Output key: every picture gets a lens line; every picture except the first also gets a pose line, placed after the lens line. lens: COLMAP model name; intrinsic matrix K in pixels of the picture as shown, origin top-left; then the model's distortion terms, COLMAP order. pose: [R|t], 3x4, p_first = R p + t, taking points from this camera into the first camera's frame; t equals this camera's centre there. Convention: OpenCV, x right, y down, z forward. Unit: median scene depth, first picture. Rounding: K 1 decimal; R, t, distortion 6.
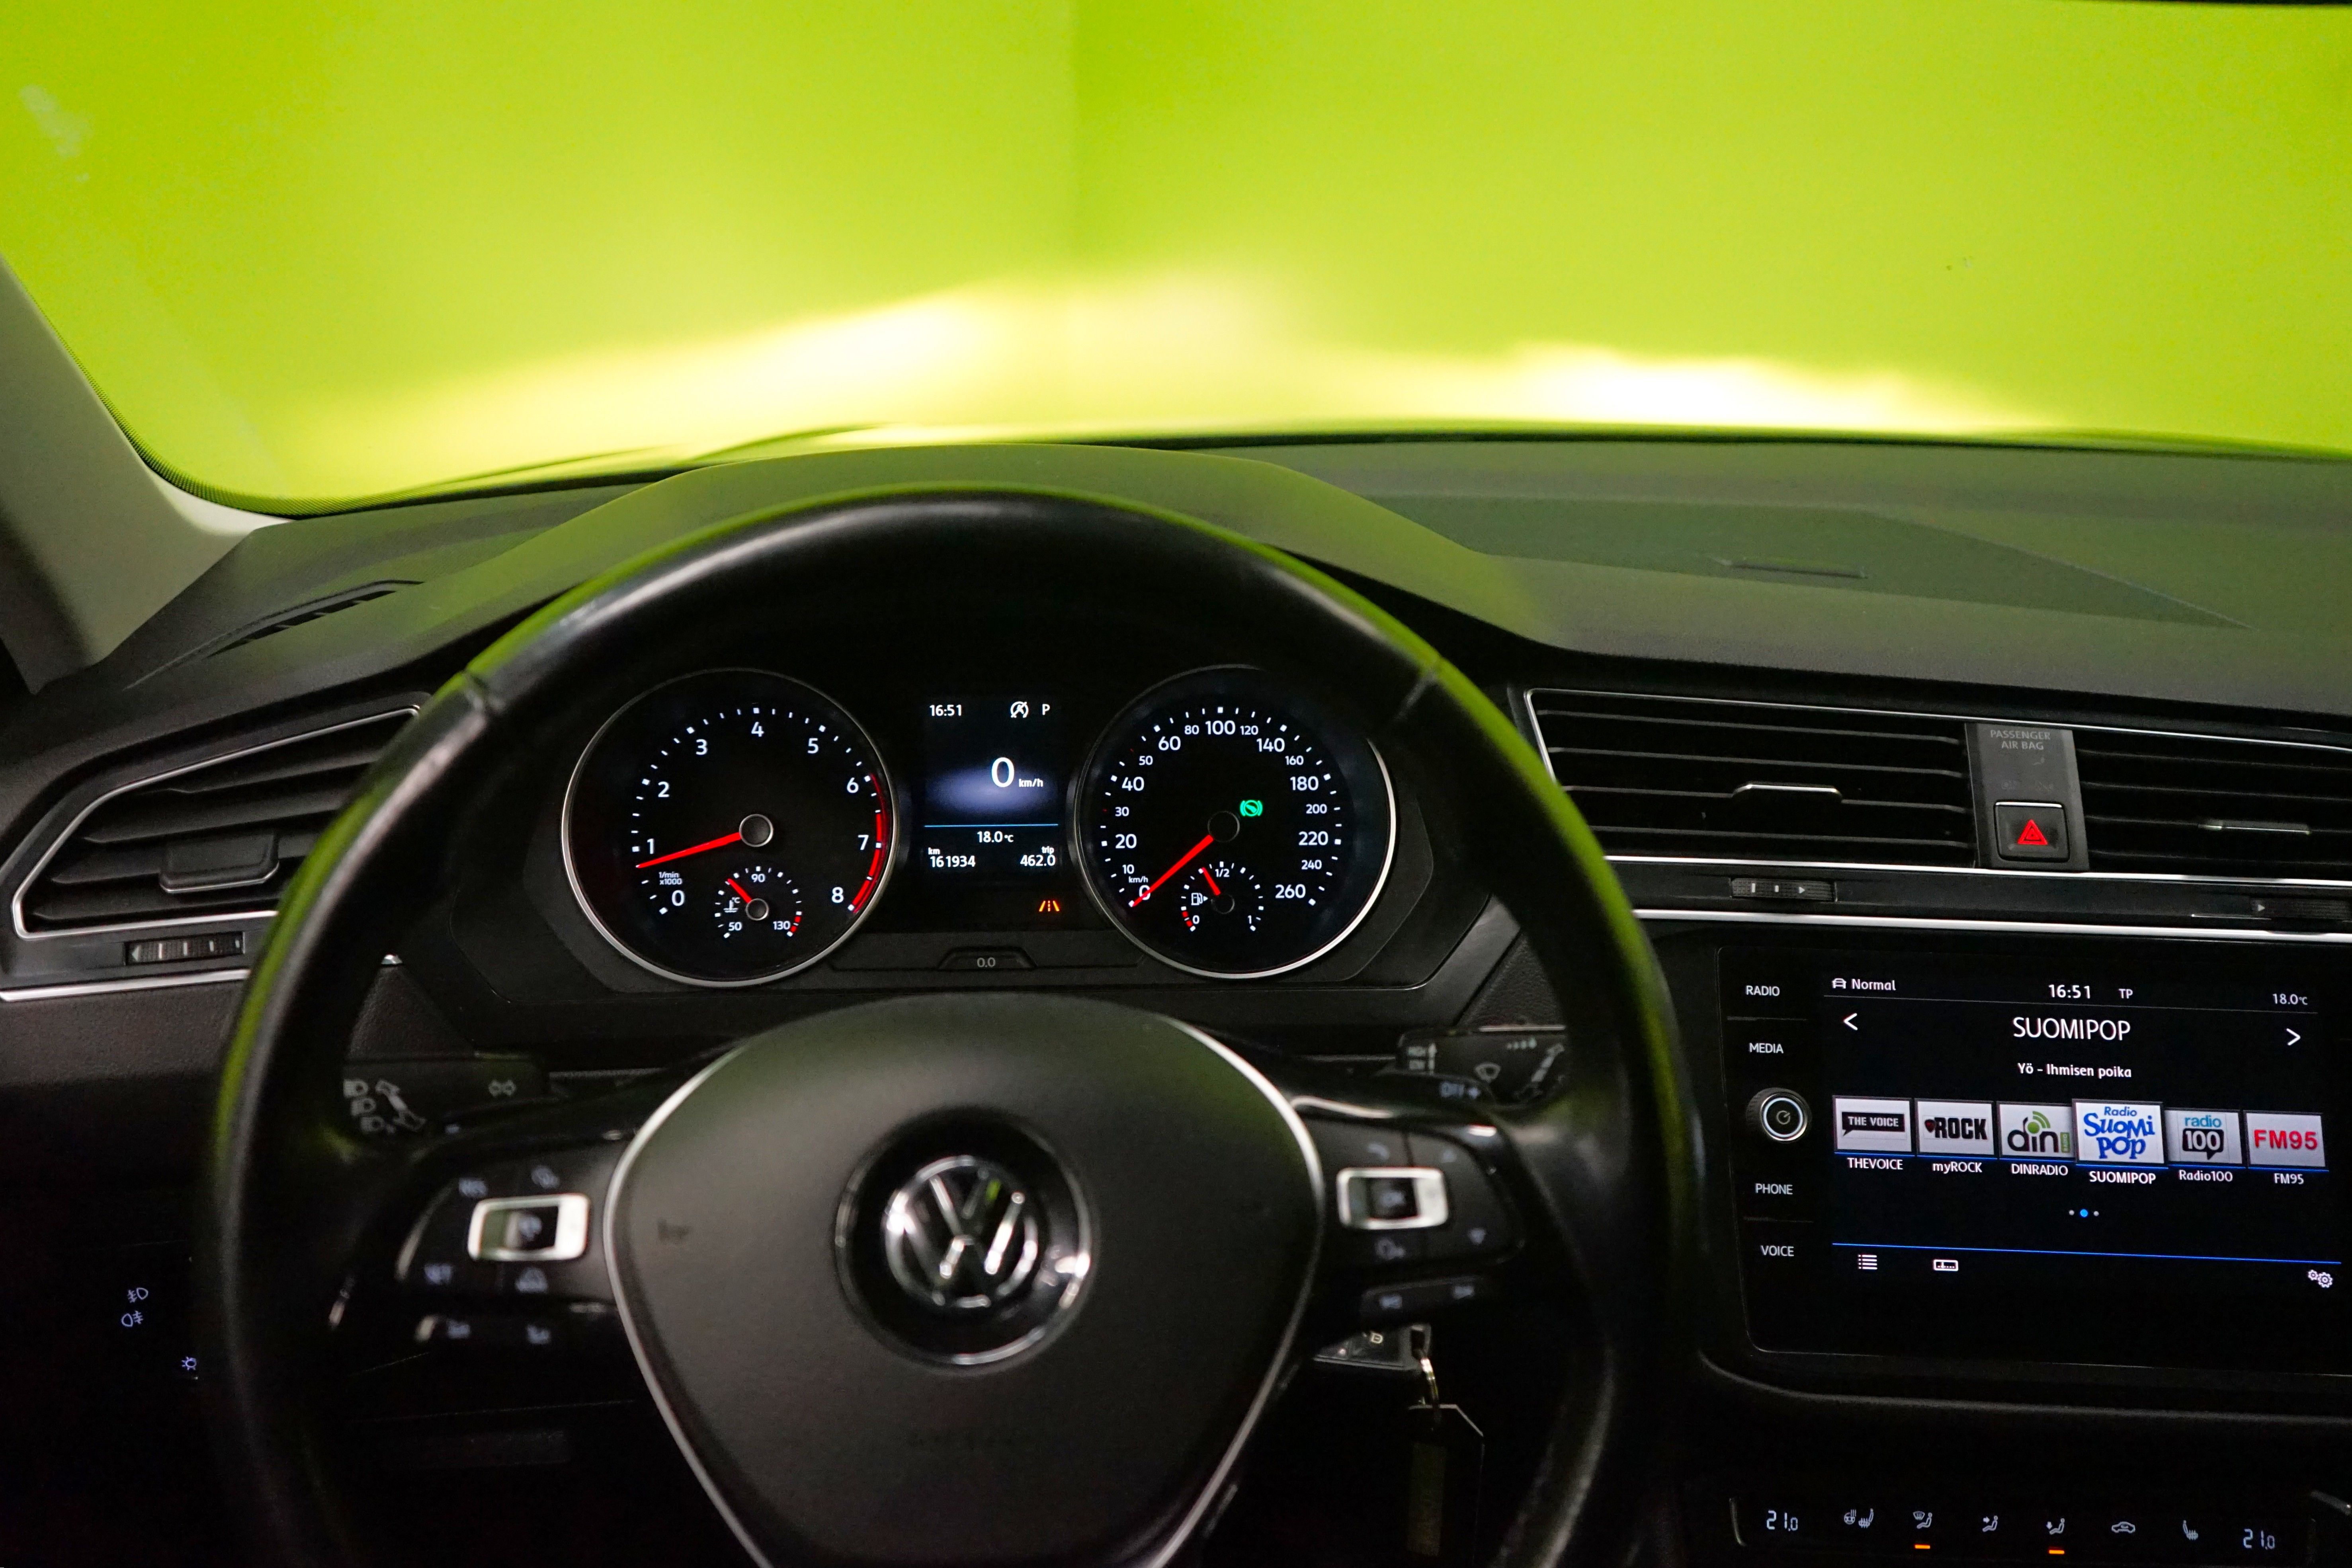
lens RADIAL K [[2050.0, 0, 1173.4], [0, 2050.0, 791.7], [0, 0, 1]] dist [-0.002122, 0.004307]
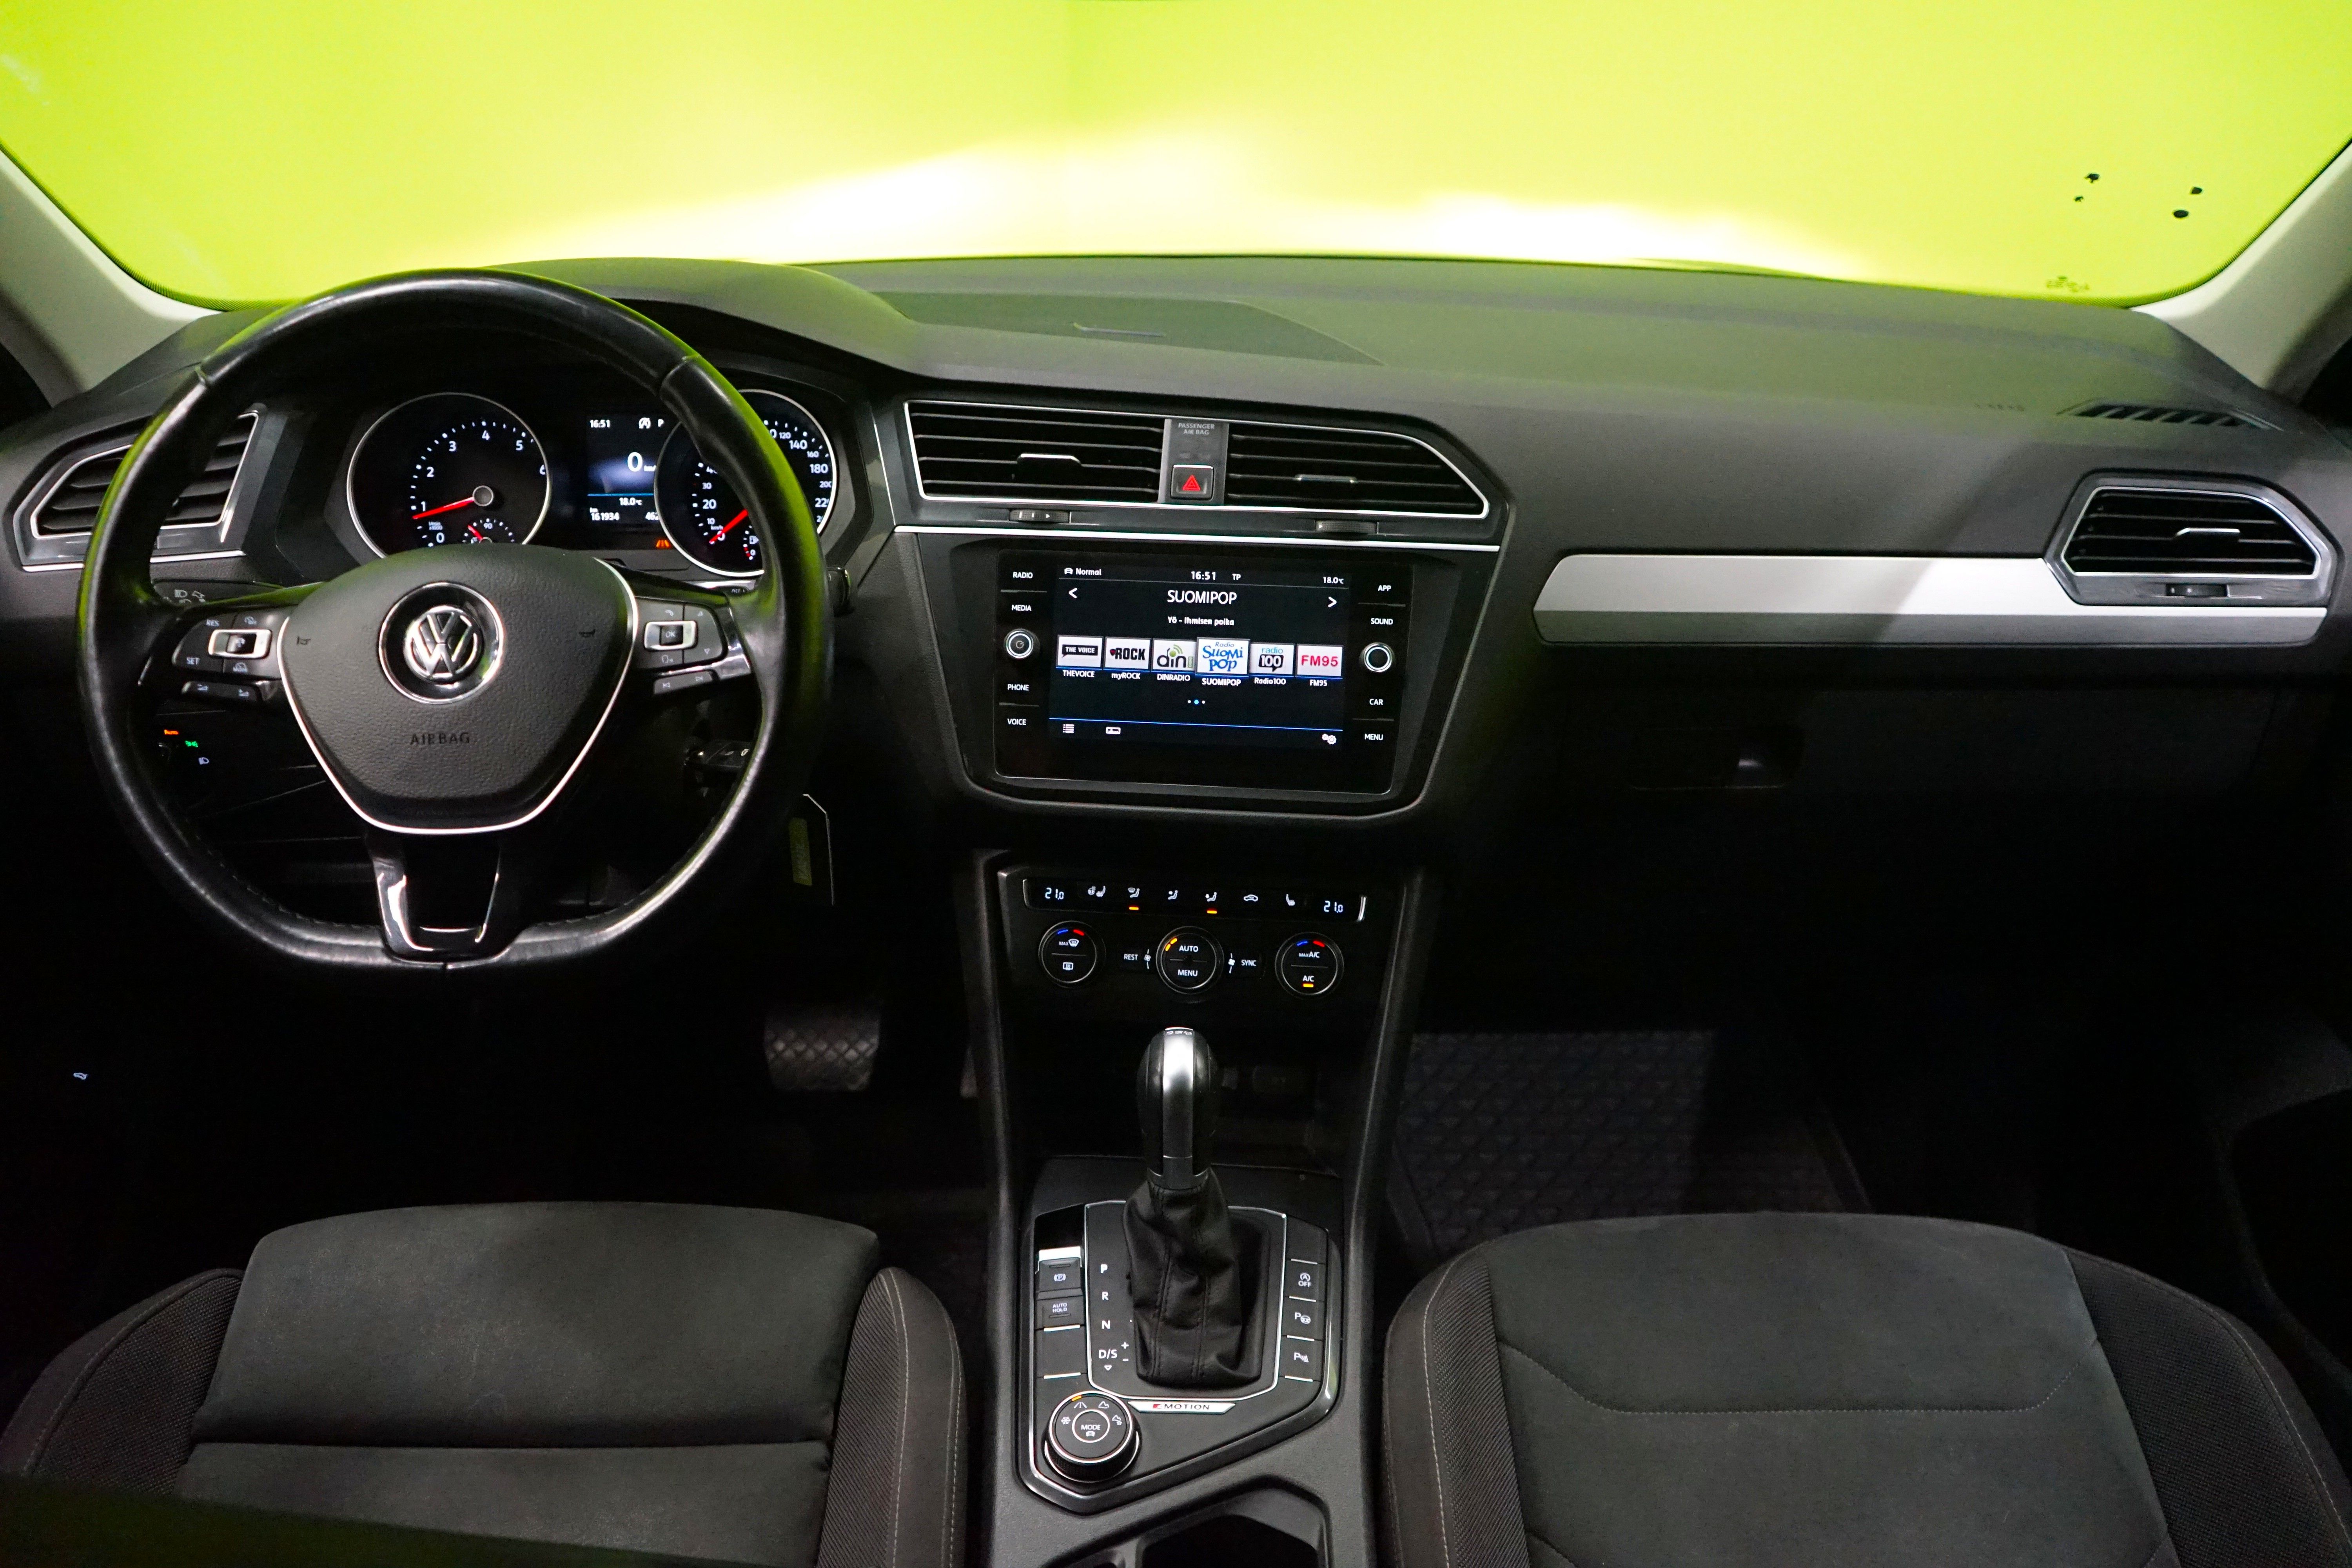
lens RADIAL K [[1921.7, 0, 1178.2], [0, 1921.7, 776.4], [0, 0, 1]] dist [0.004824, 0.011751]
pose [[0.997137, 0.007061, -0.075290, 0.532906], [-0.001221, 0.997004, 0.077341, 0.138728], [0.075610, -0.077027, 0.994158, -0.586775]]
